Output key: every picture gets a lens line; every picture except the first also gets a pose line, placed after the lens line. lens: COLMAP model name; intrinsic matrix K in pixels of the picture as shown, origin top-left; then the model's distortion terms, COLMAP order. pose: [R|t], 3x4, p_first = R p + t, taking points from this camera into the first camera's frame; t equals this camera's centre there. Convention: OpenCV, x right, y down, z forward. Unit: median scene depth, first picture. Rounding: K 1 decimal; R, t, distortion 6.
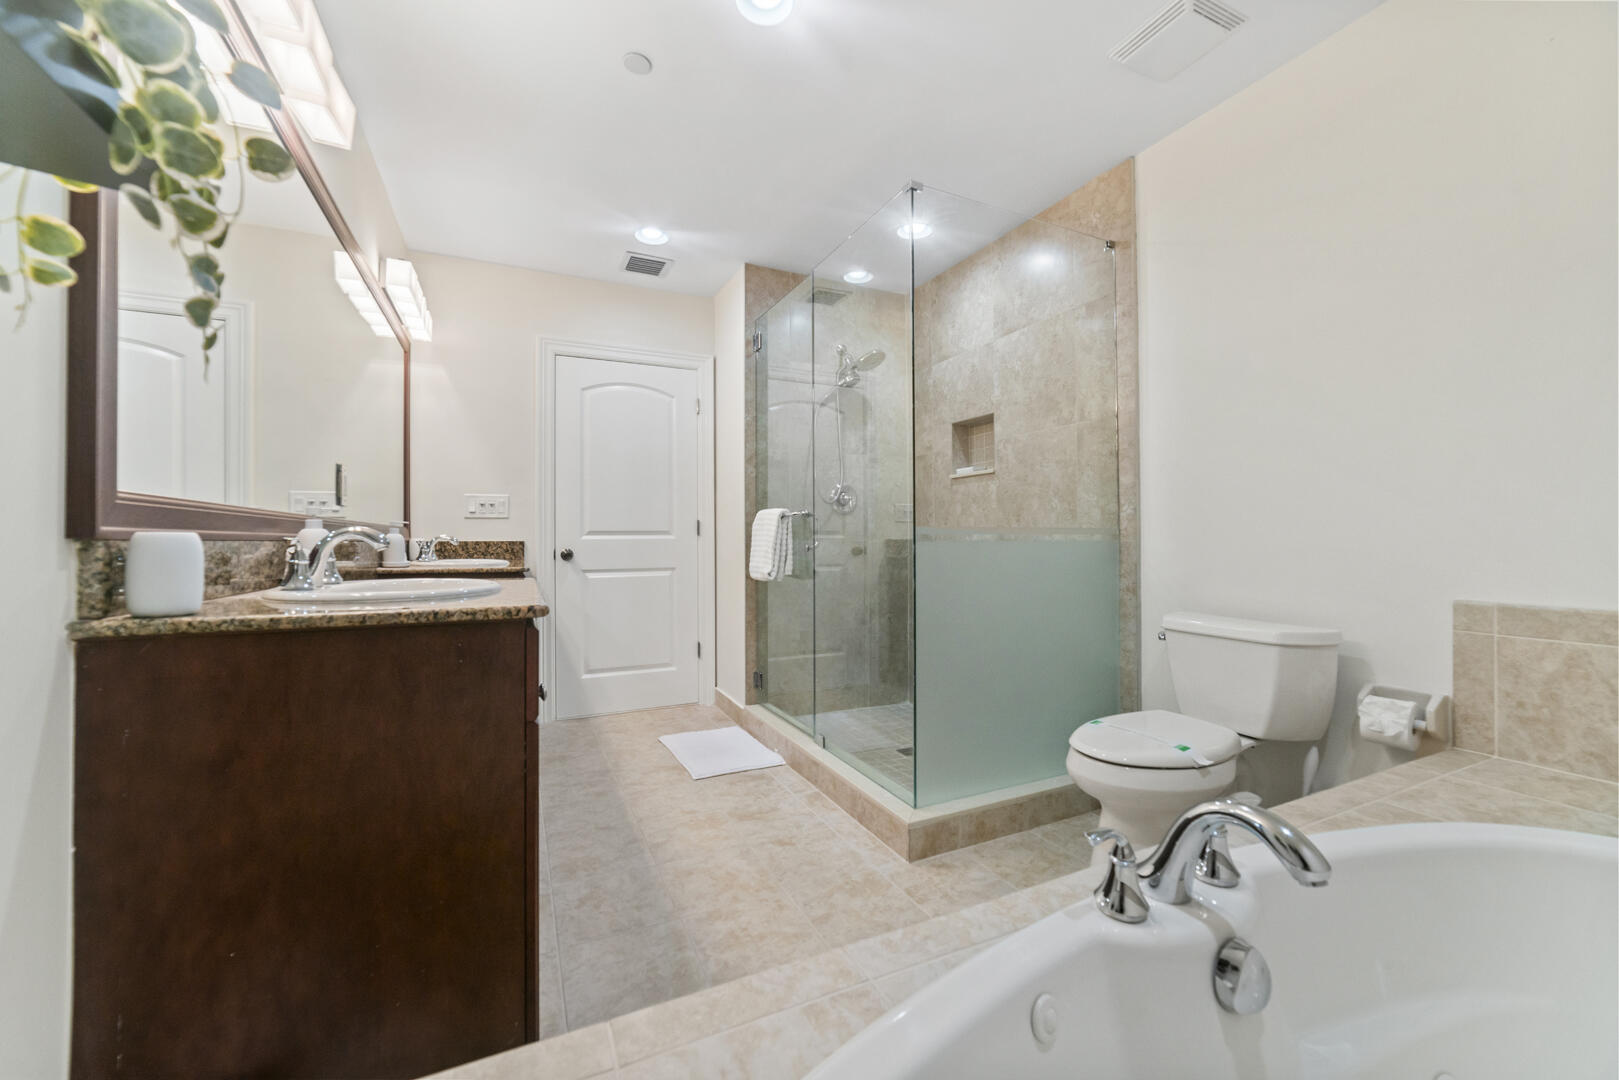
lens RADIAL K [[620.6, 0, 805.0], [0, 620.6, 535.6], [0, 0, 1]] dist [0.003021, 0.000403]
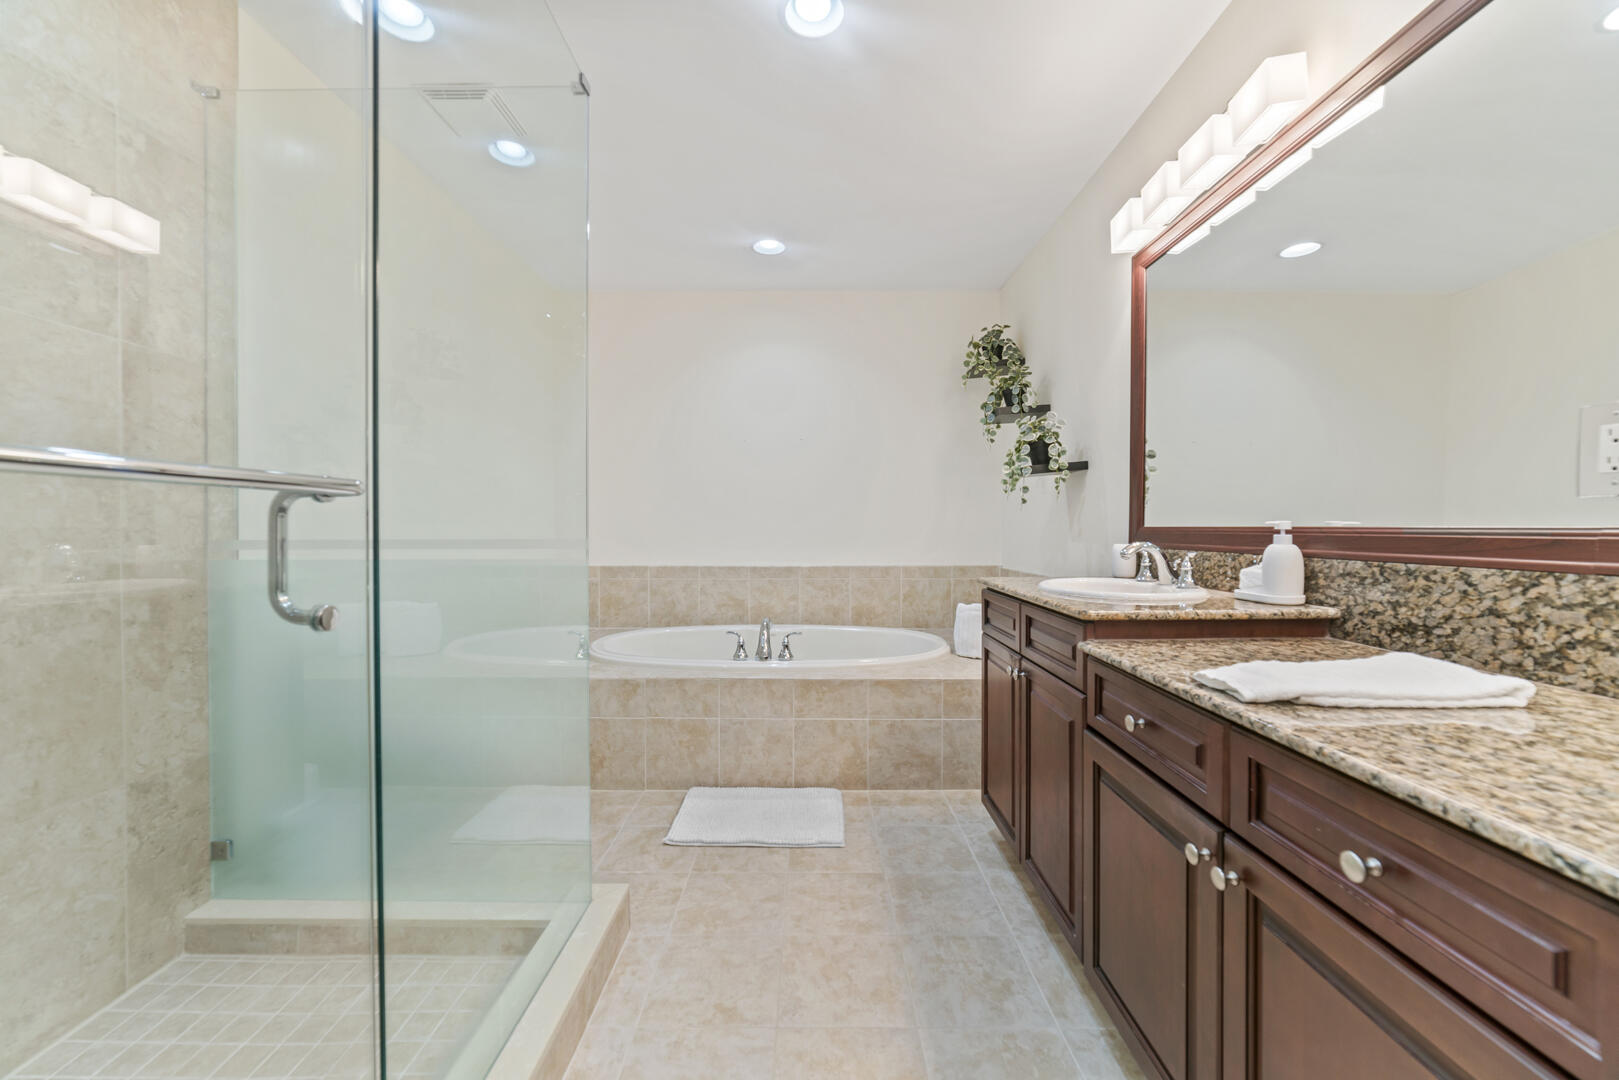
lens RADIAL K [[620.6, 0, 806.7], [0, 620.6, 537.3], [0, 0, 1]] dist [0.003021, 0.000403]
pose [[-0.899366, 0.001791, 0.437193, -0.461723], [0.001564, 0.999998, -0.000879, -0.016615], [-0.437194, -0.000106, -0.899367, 1.787981]]
